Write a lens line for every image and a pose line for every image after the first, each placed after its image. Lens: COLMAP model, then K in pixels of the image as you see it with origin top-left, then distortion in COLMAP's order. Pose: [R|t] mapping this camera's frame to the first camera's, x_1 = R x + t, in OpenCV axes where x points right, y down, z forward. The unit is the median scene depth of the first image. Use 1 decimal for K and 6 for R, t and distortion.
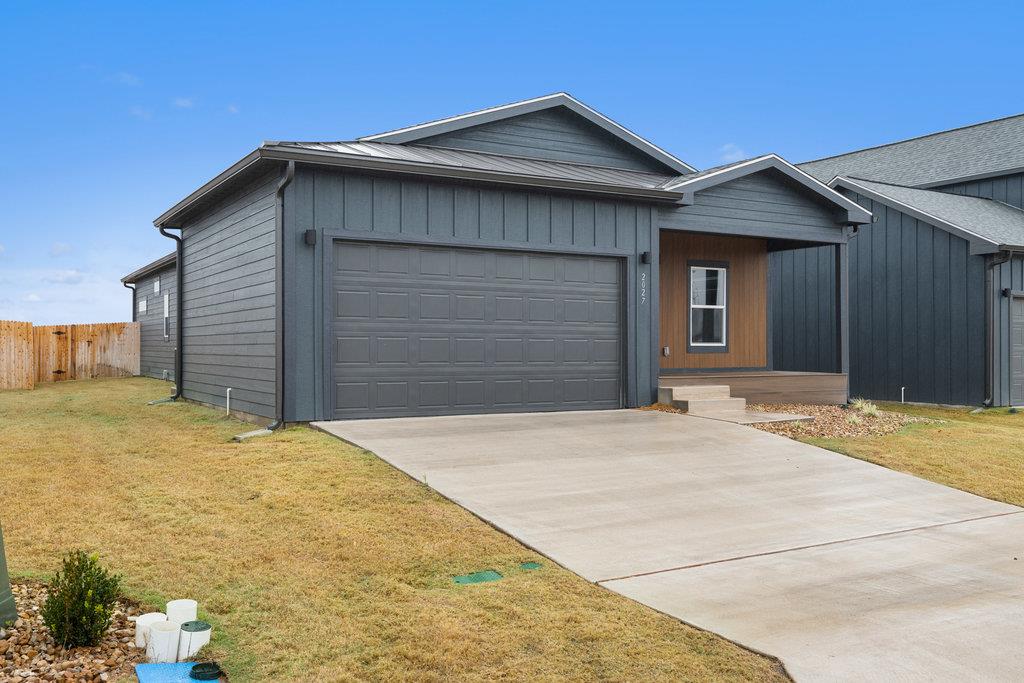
lens RADIAL K [[895.9, 0, 512.0], [0, 895.9, 341.5], [0, 0, 1]] dist [-0.009530, -0.000732]
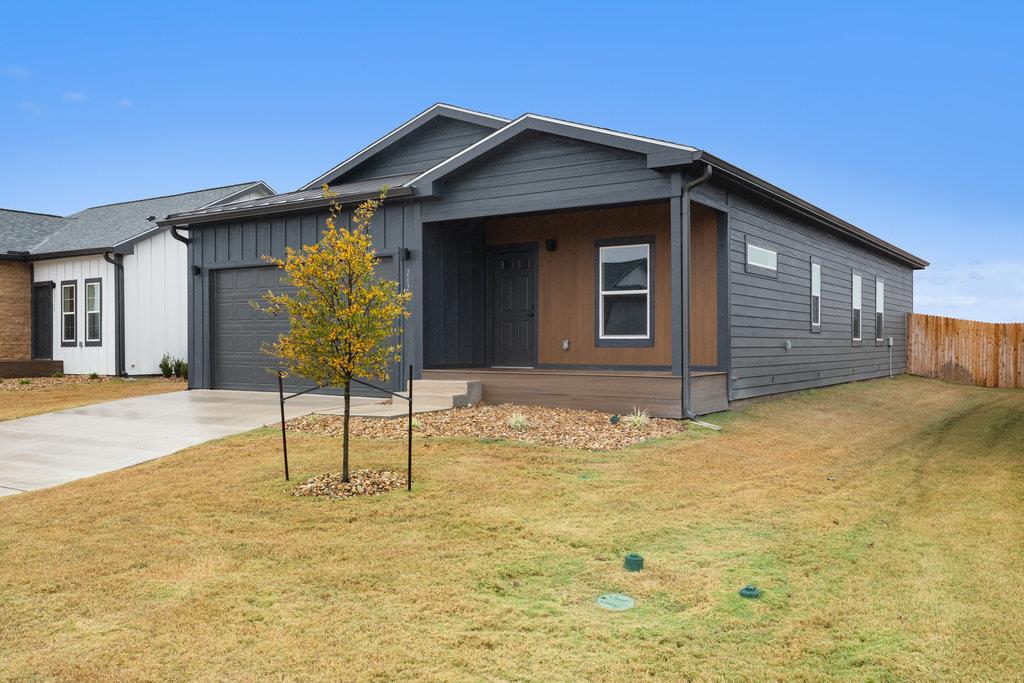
lens RADIAL K [[870.1, 0, 512.0], [0, 870.1, 341.5], [0, 0, 1]] dist [-0.008405, -0.001452]
pose [[0.438010, -0.003119, -0.898965, 1.102999], [0.005493, 0.999985, -0.000793, 0.009195], [0.898953, -0.004591, 0.438020, 0.664344]]
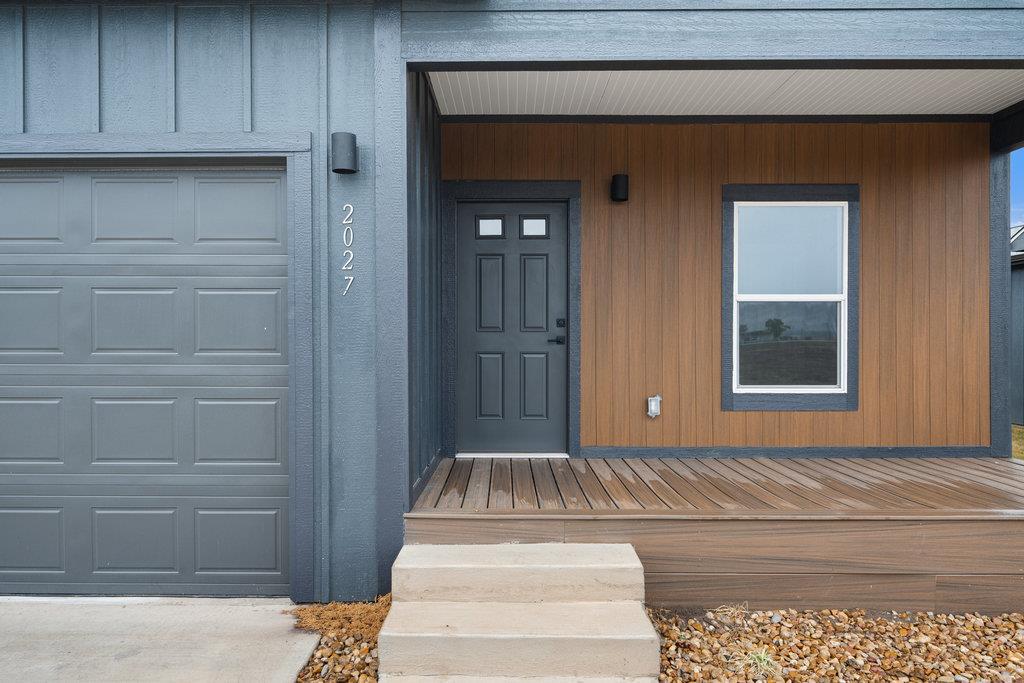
lens RADIAL K [[693.0, 0, 512.0], [0, 693.0, 341.5], [0, 0, 1]] dist [0.005436, -0.000513]
pose [[0.858834, -0.004080, -0.512238, 0.331113], [0.005899, 0.999981, 0.001927, -0.024273], [0.512220, -0.004677, 0.858841, 0.805395]]
